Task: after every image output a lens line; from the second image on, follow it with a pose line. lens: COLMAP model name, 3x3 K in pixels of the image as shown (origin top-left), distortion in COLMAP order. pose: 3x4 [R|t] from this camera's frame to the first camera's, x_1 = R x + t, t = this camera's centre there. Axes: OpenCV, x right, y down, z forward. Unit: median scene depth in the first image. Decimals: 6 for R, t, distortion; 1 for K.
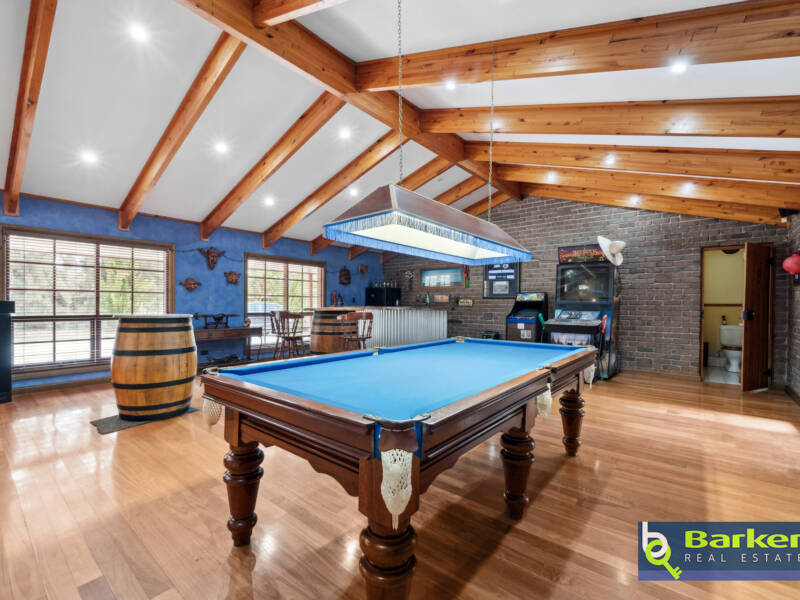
lens RADIAL K [[361.9, 0, 401.1], [0, 361.9, 301.1], [0, 0, 1]] dist [-0.005069, -0.000110]
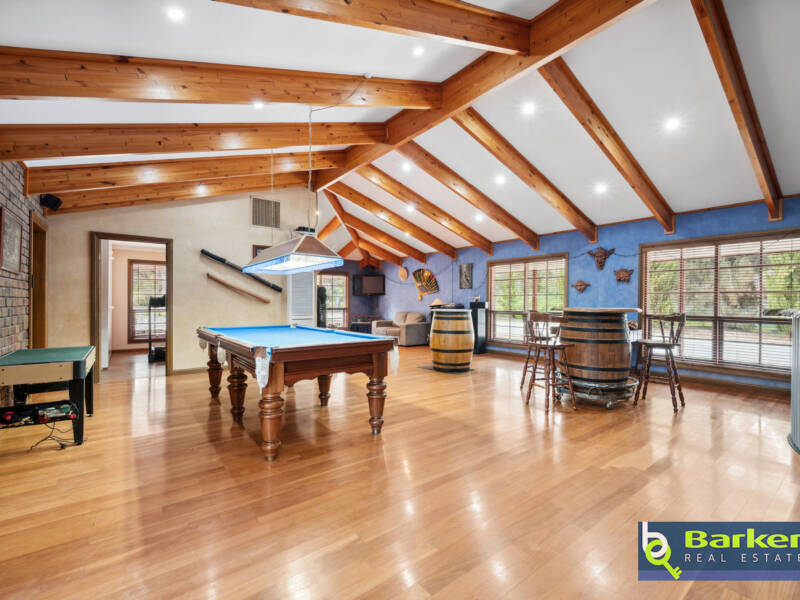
lens RADIAL K [[361.9, 0, 401.1], [0, 361.9, 301.1], [0, 0, 1]] dist [-0.005069, -0.000110]
pose [[-0.223458, -0.009870, -0.974664, 0.527891], [0.001785, 0.999943, -0.010535, 0.009212], [0.974712, -0.004094, -0.223427, 0.615435]]
